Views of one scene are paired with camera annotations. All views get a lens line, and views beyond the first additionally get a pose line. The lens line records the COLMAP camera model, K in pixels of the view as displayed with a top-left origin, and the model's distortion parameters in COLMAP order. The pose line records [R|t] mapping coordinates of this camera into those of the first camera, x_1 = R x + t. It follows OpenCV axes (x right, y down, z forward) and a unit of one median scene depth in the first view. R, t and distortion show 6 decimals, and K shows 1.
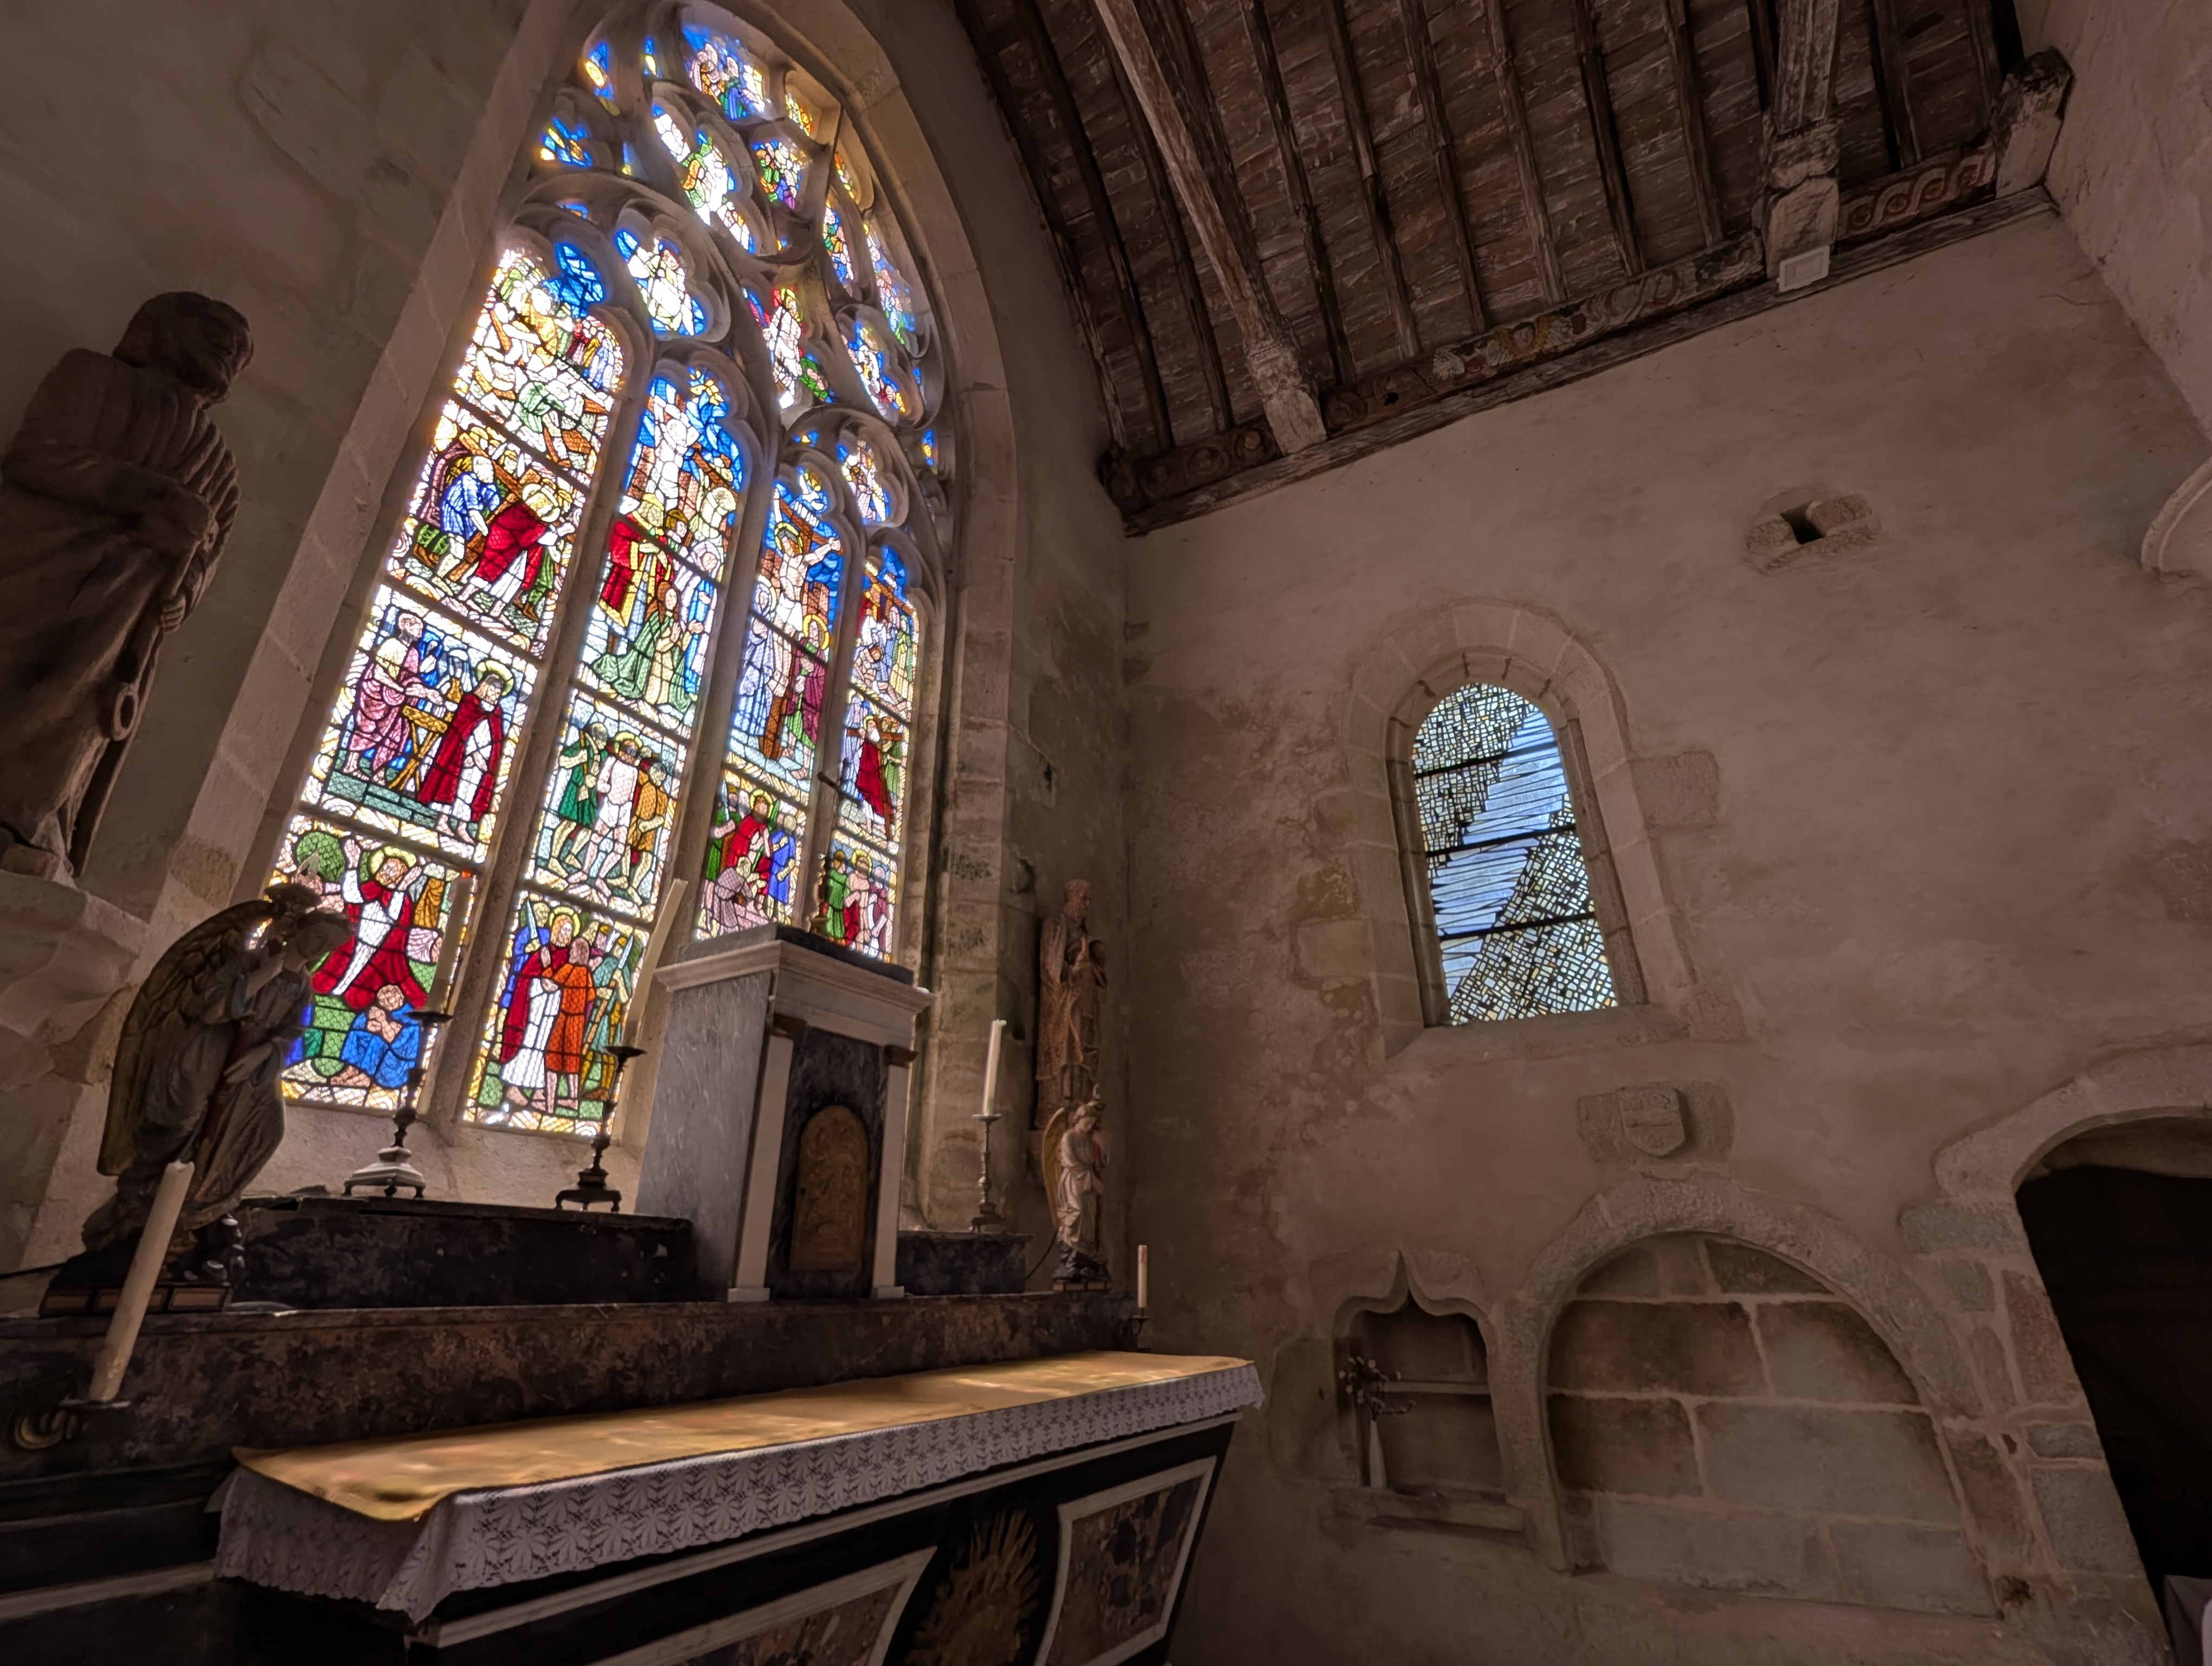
lens RADIAL K [[975.9, 0, 1098.8], [0, 975.9, 833.1], [0, 0, 1]] dist [0.002635, 0.001968]
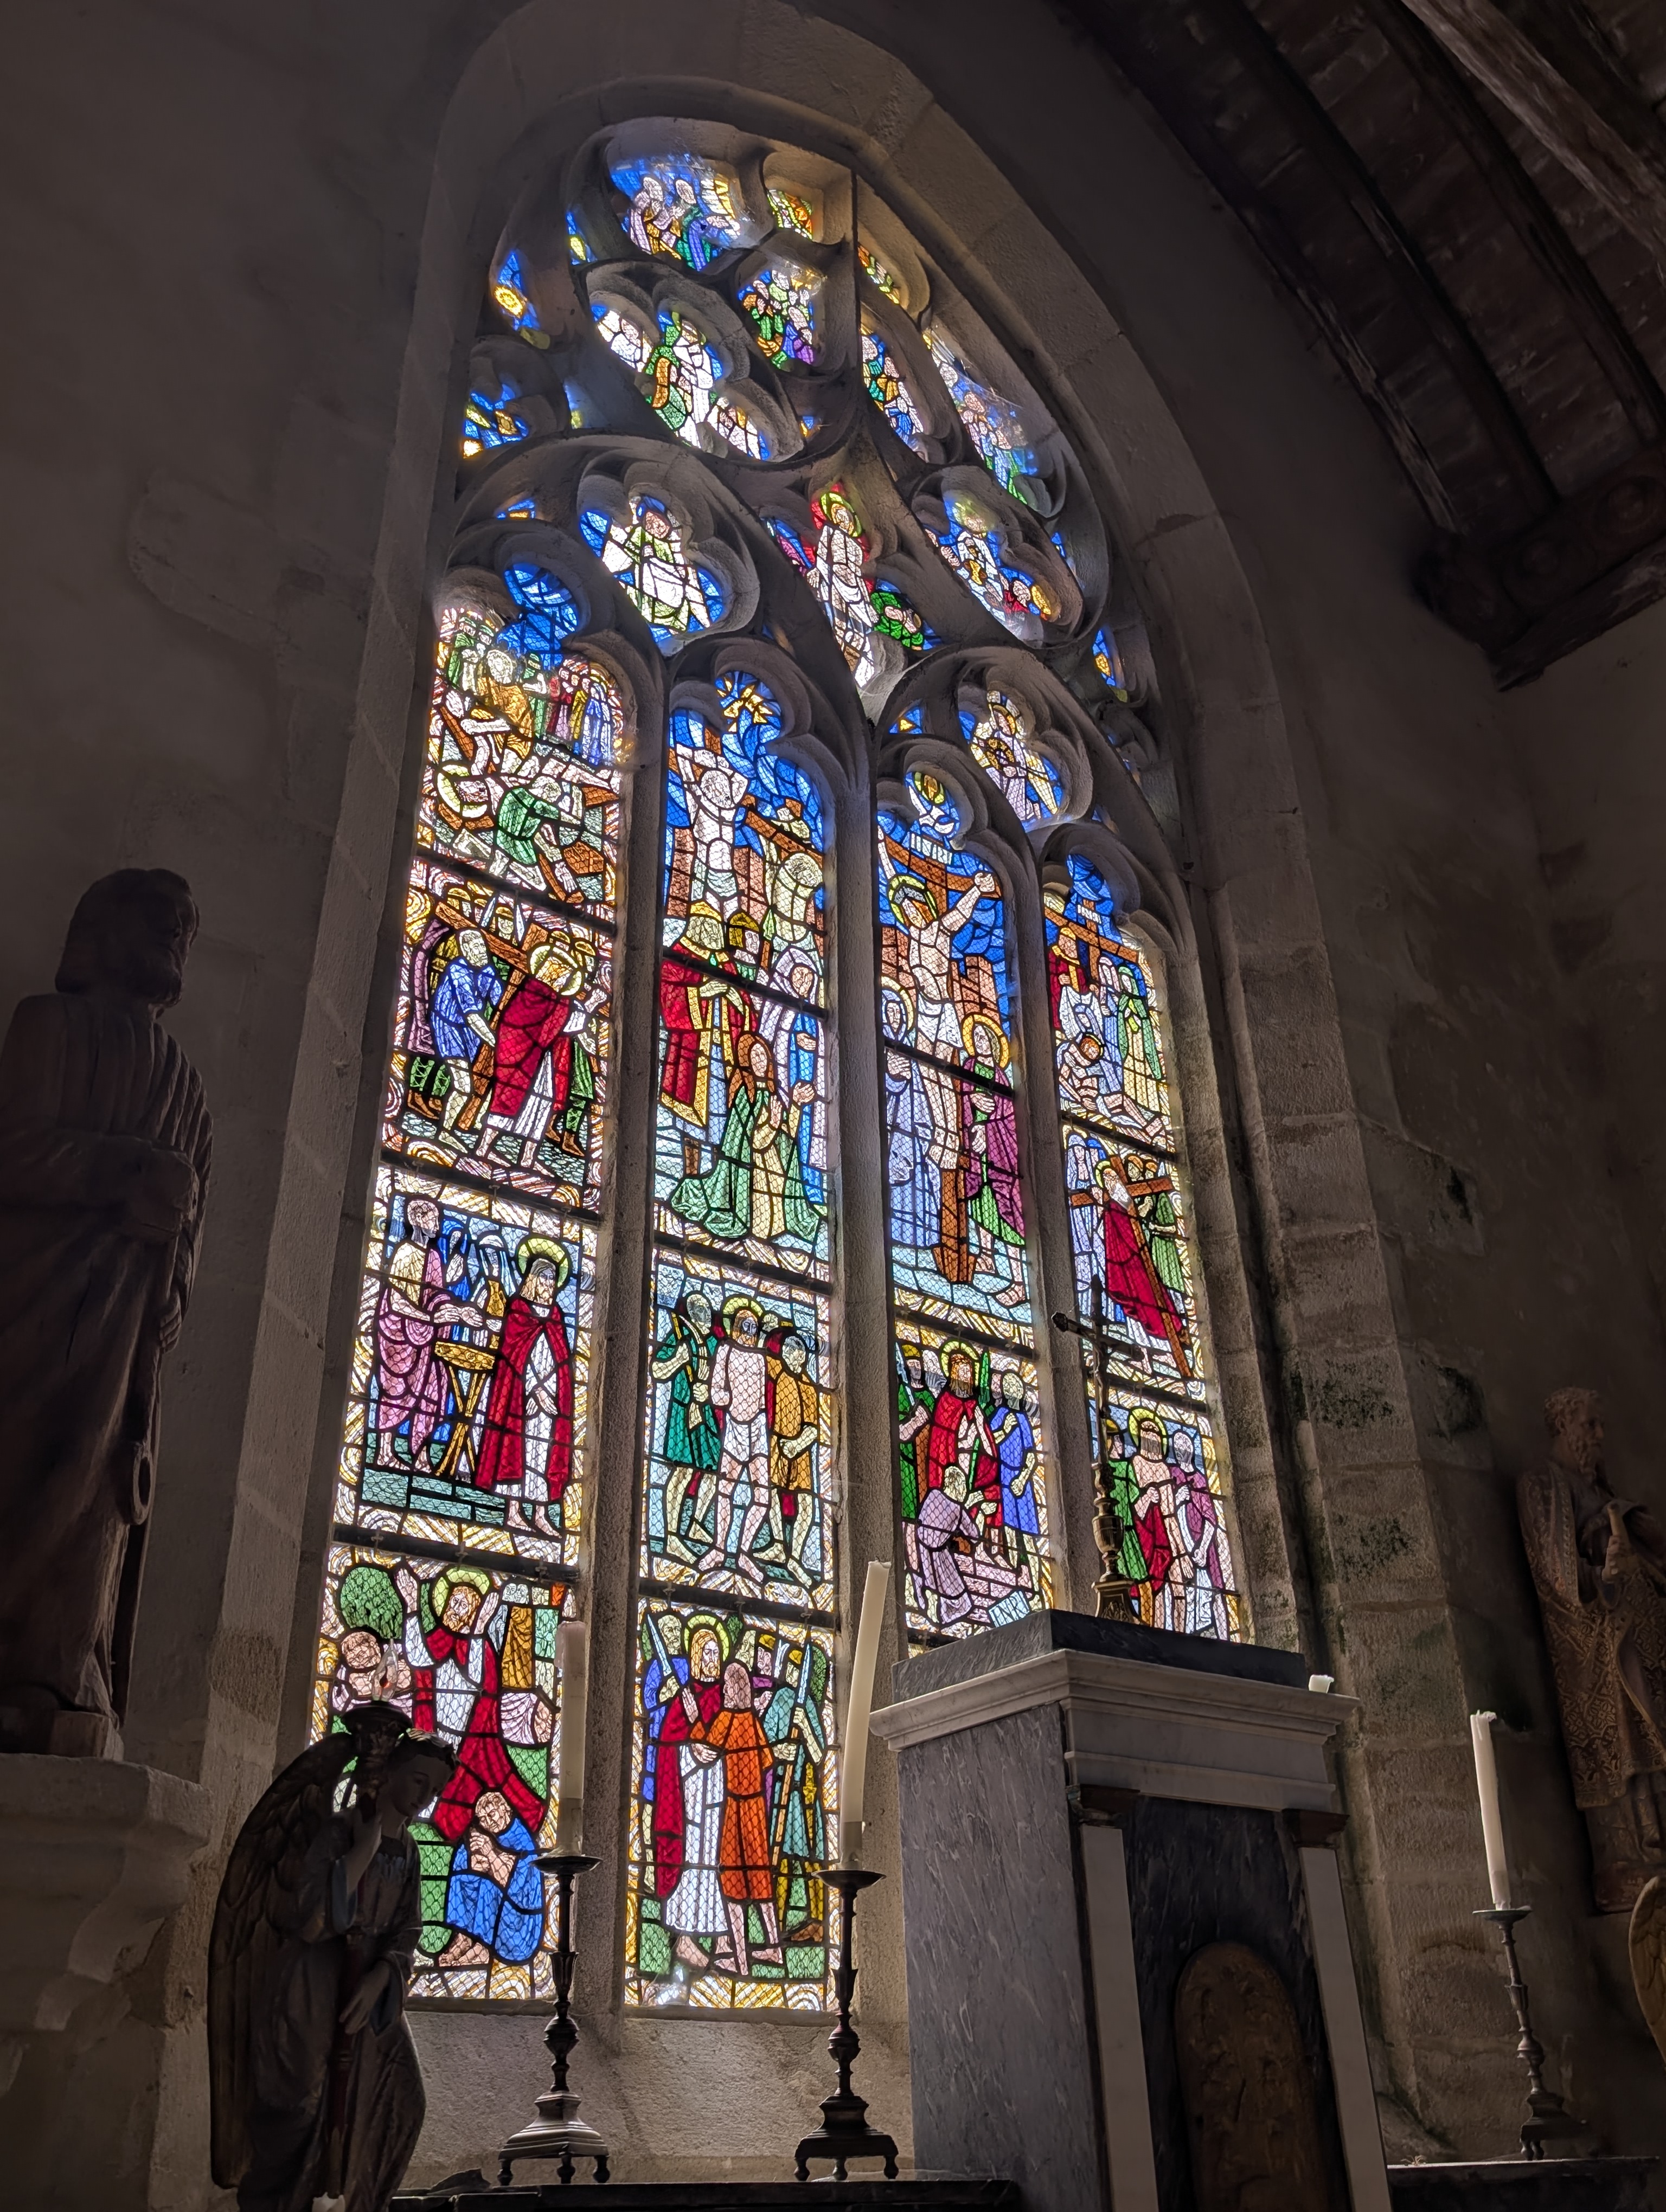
lens RADIAL K [[1813.6, 0, 846.9], [0, 1813.6, 1108.3], [0, 0, 1]] dist [0.041958, -0.052308]
pose [[0.914027, -0.217229, -0.342587, -0.009393], [0.185444, 0.974877, -0.123387, -0.057775], [0.360784, 0.049248, 0.931348, -0.023934]]
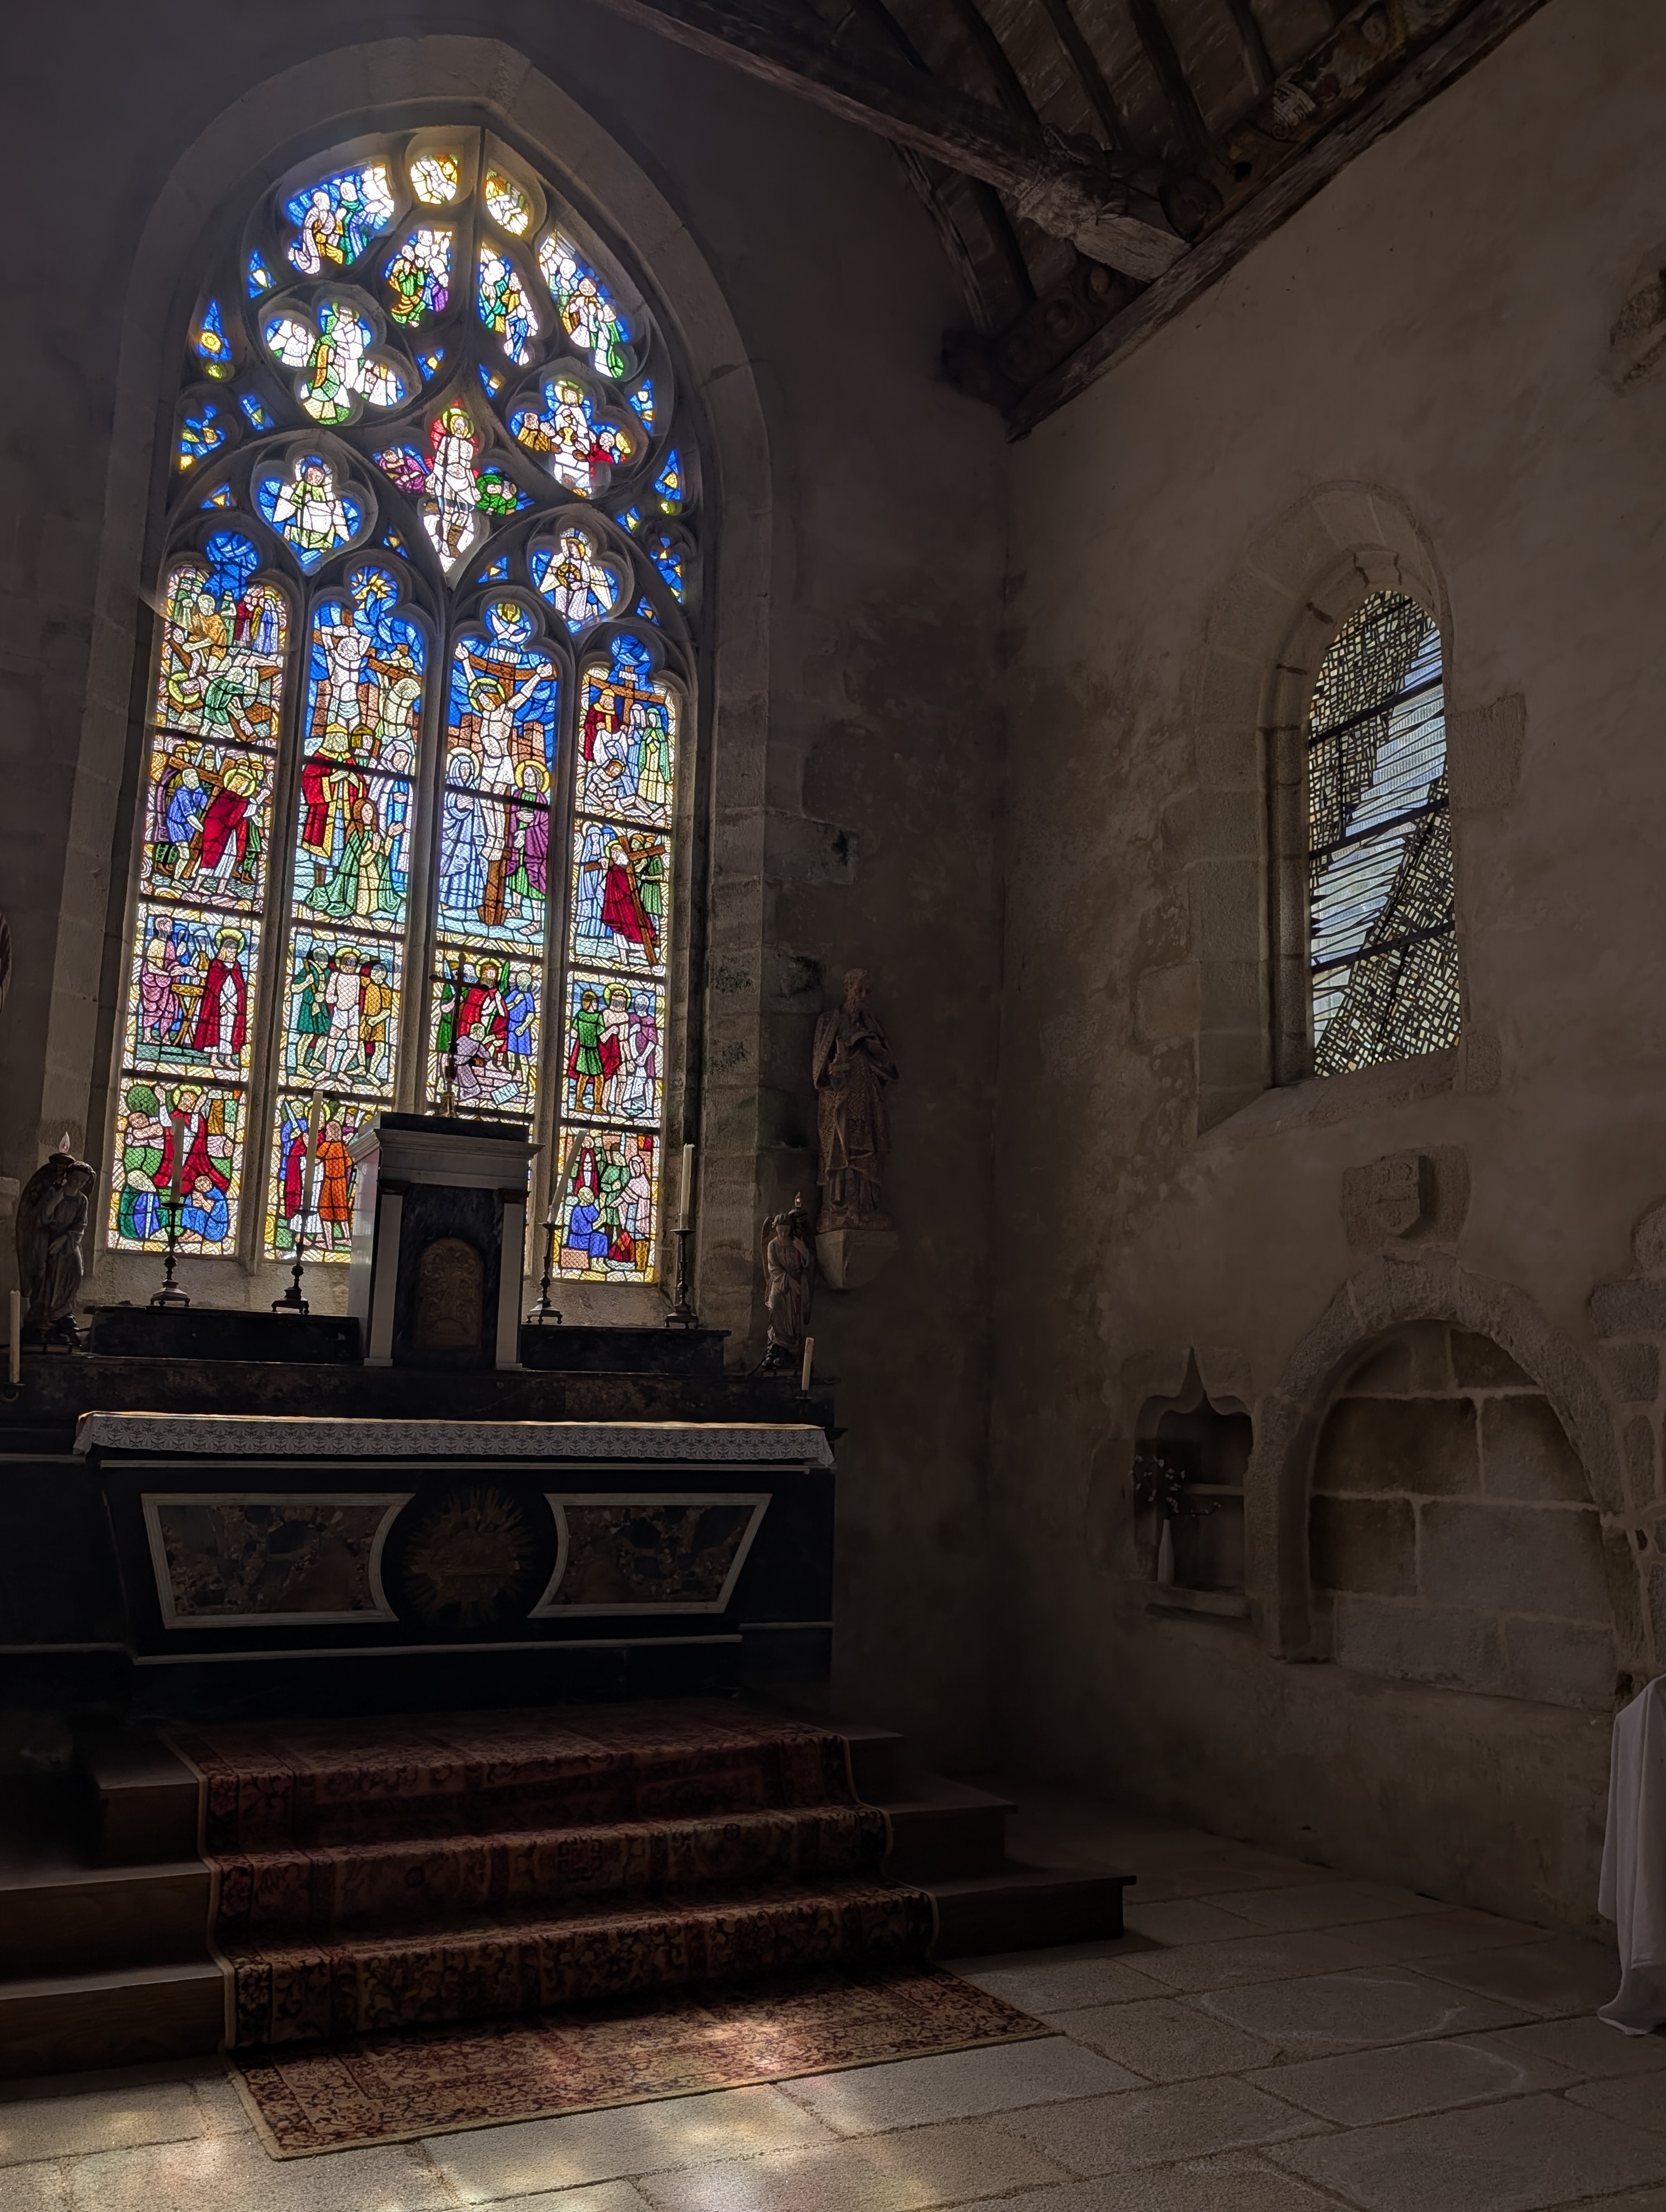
lens RADIAL K [[1813.6, 0, 886.9], [0, 1813.6, 1078.5], [0, 0, 1]] dist [0.041958, -0.052308]
pose [[0.836854, -0.089742, -0.540021, 1.128229], [0.207939, 0.964645, 0.161930, -0.150321], [0.506396, -0.247803, 0.825927, -0.501137]]
